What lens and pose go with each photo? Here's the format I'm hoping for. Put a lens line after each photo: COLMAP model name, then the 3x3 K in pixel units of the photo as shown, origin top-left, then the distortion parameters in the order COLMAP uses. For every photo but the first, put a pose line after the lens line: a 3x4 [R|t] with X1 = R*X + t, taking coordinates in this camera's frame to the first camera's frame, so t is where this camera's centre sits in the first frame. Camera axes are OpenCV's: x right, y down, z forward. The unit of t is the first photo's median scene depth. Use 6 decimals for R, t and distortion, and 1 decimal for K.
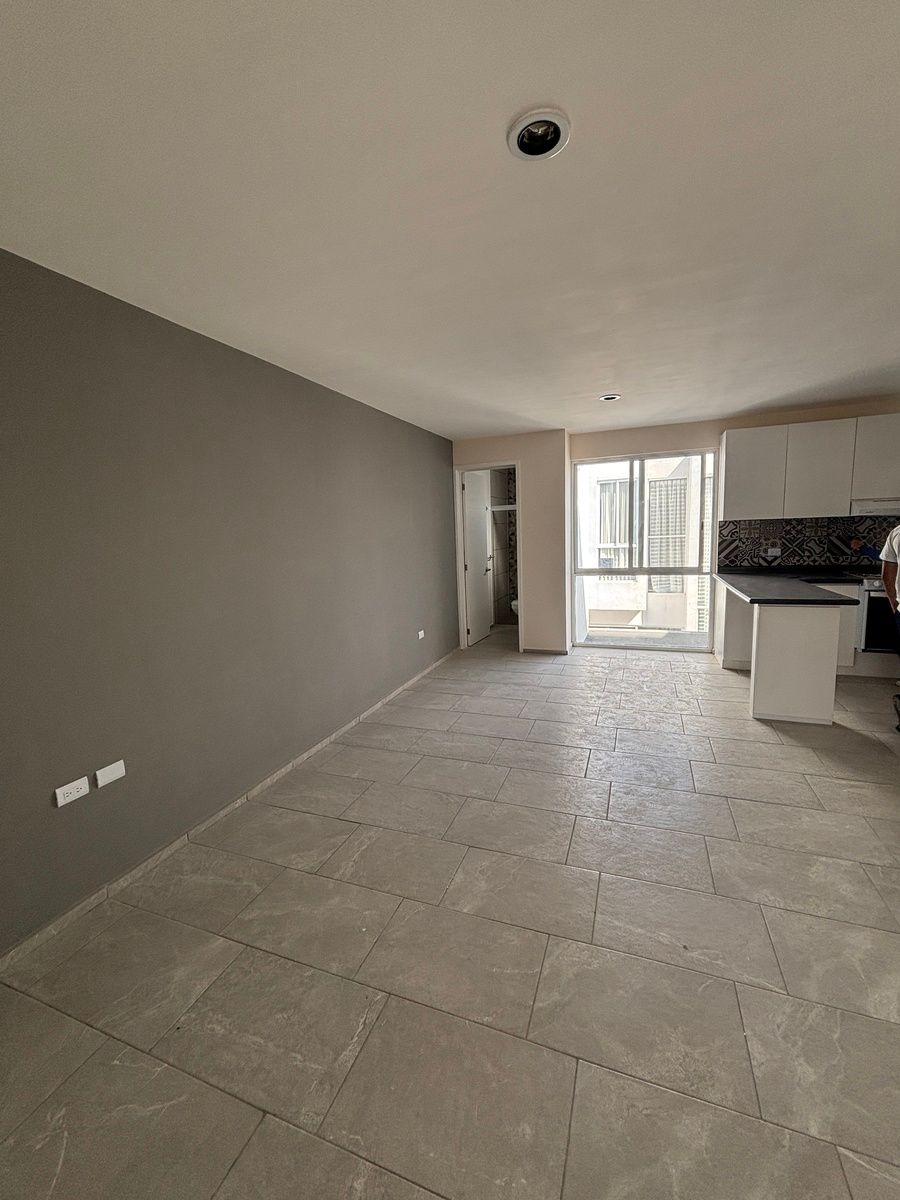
lens RADIAL K [[491.0, 0, 449.8], [0, 491.0, 596.1], [0, 0, 1]] dist [0.000296, 0.000076]
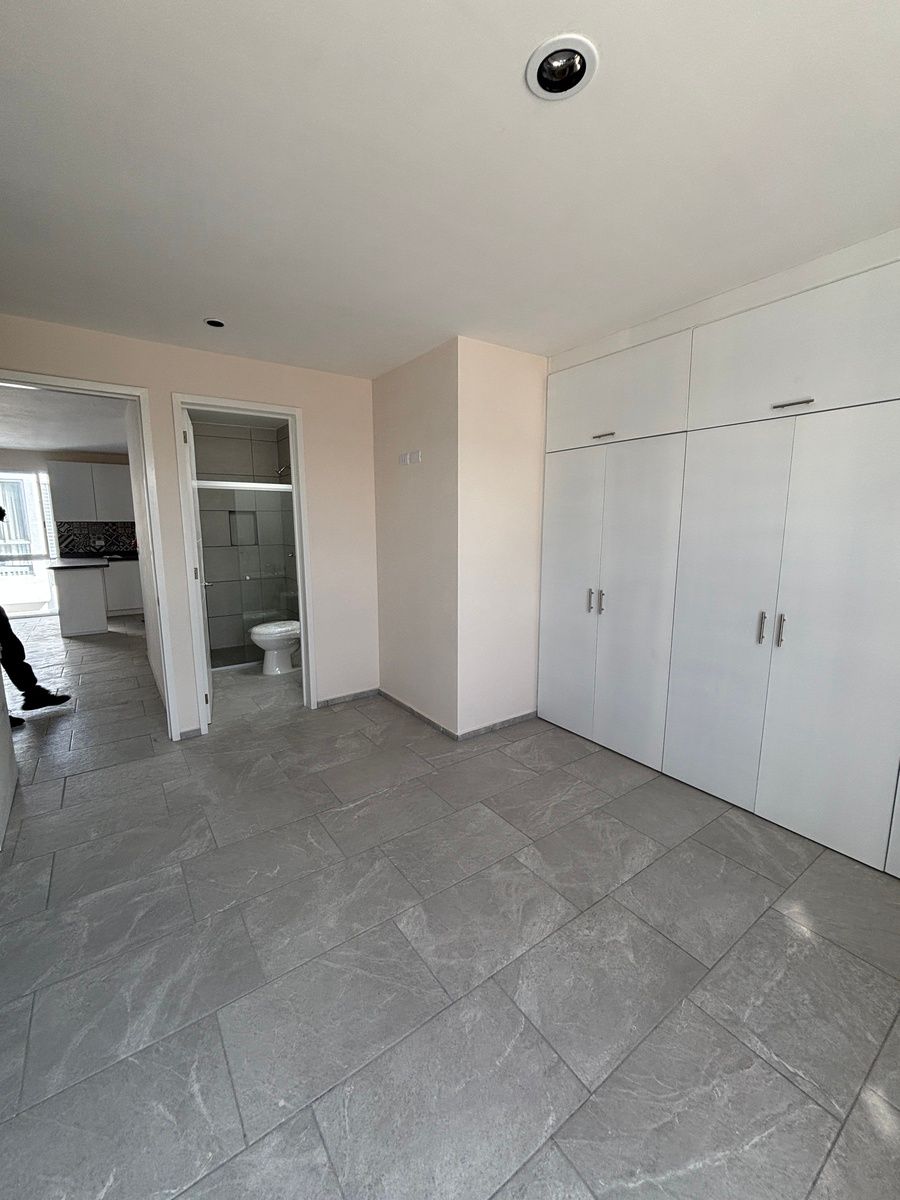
lens RADIAL K [[489.1, 0, 450.0], [0, 489.1, 600.0], [0, 0, 1]] dist [-0.012806, 0.000048]
pose [[0.549128, -0.097023, 0.830087, -0.016835], [0.091188, 0.994264, 0.055888, 0.101334], [-0.830749, 0.045005, 0.554826, -0.738370]]
